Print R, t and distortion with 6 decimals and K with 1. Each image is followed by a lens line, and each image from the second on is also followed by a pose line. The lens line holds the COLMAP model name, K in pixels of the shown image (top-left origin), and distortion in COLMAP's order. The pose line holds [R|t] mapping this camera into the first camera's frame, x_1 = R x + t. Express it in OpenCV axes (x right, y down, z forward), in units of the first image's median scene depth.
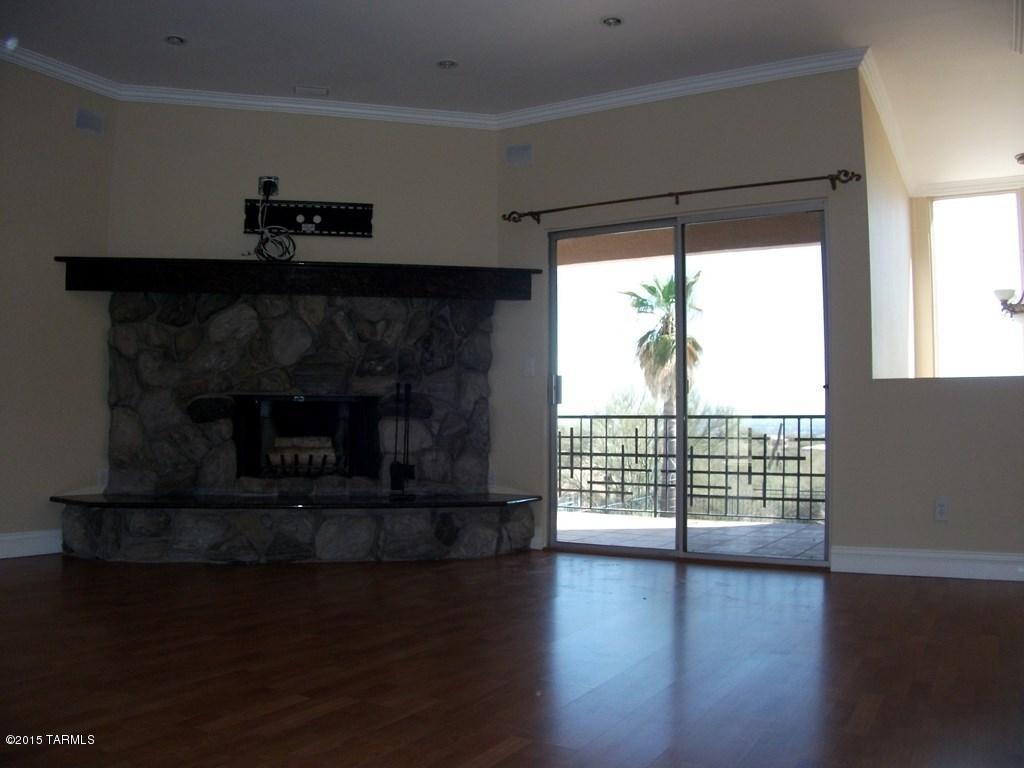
lens RADIAL K [[869.8, 0, 511.0], [0, 869.8, 379.5], [0, 0, 1]] dist [-0.240148, 0.101980]
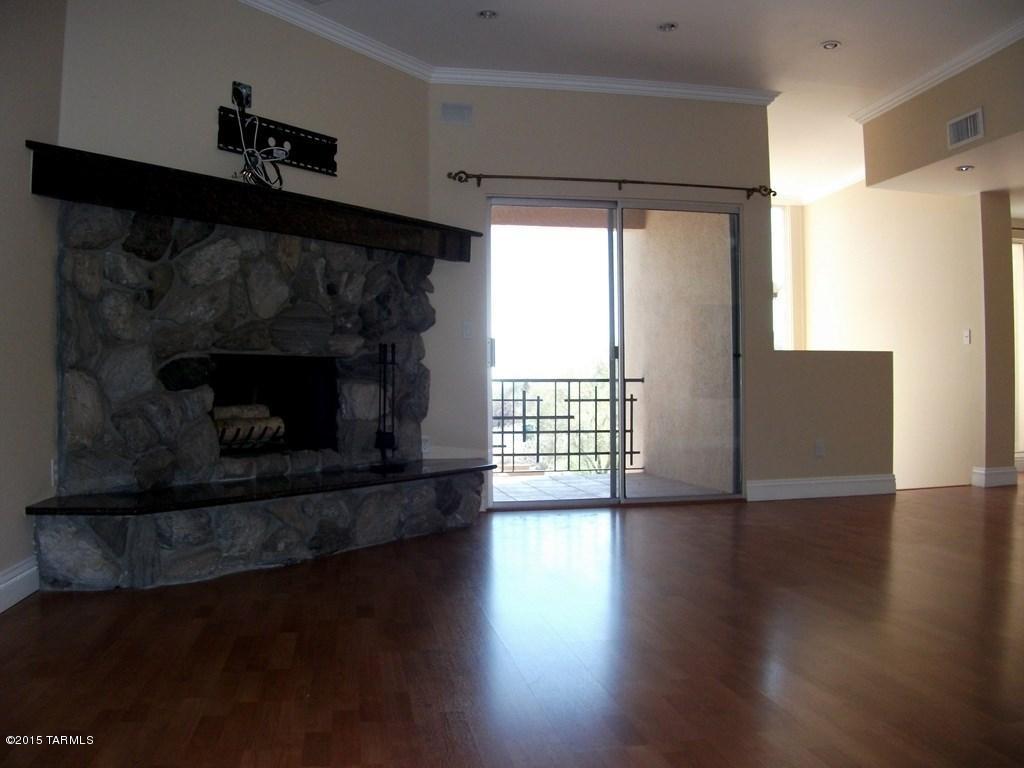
lens RADIAL K [[869.8, 0, 507.4], [0, 869.8, 385.4], [0, 0, 1]] dist [-0.240148, 0.101980]
pose [[0.750450, -0.007101, 0.660889, -0.630345], [-0.023013, 0.999055, 0.036866, 0.012173], [-0.660526, -0.042875, 0.749578, 0.233643]]
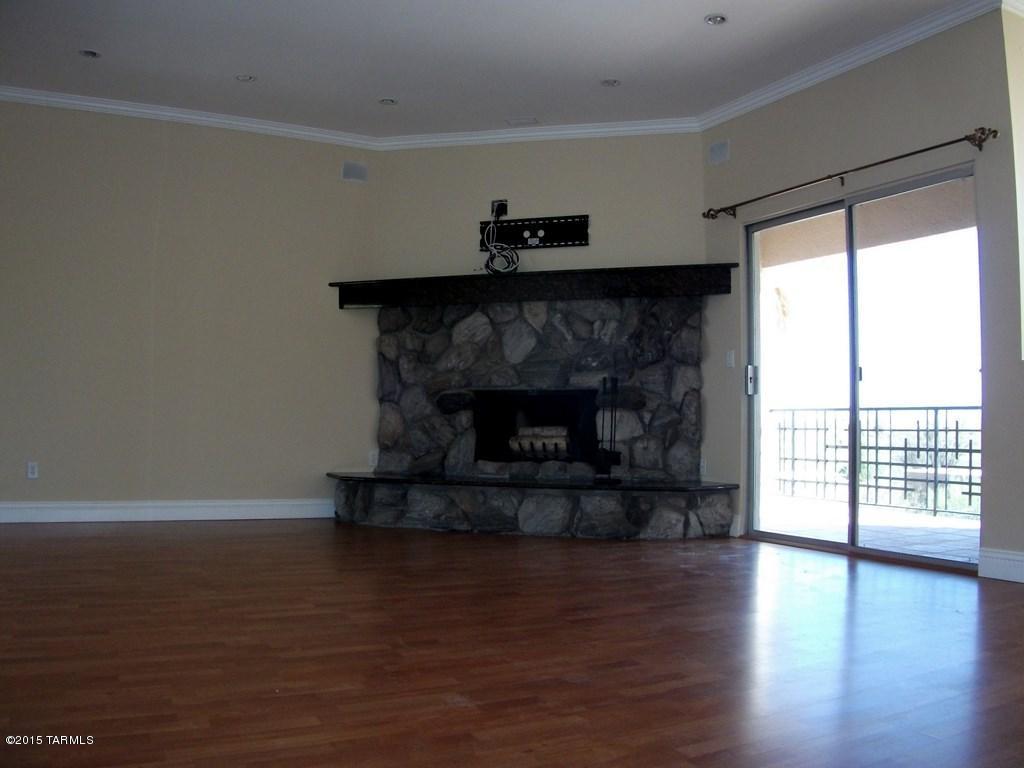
lens RADIAL K [[869.8, 0, 533.1], [0, 869.8, 389.4], [0, 0, 1]] dist [-0.240148, 0.101980]
pose [[0.862798, -0.015105, -0.505323, 0.347150], [0.020354, 0.999781, 0.004866, 0.012788], [0.505139, -0.014483, 0.862917, 0.006568]]
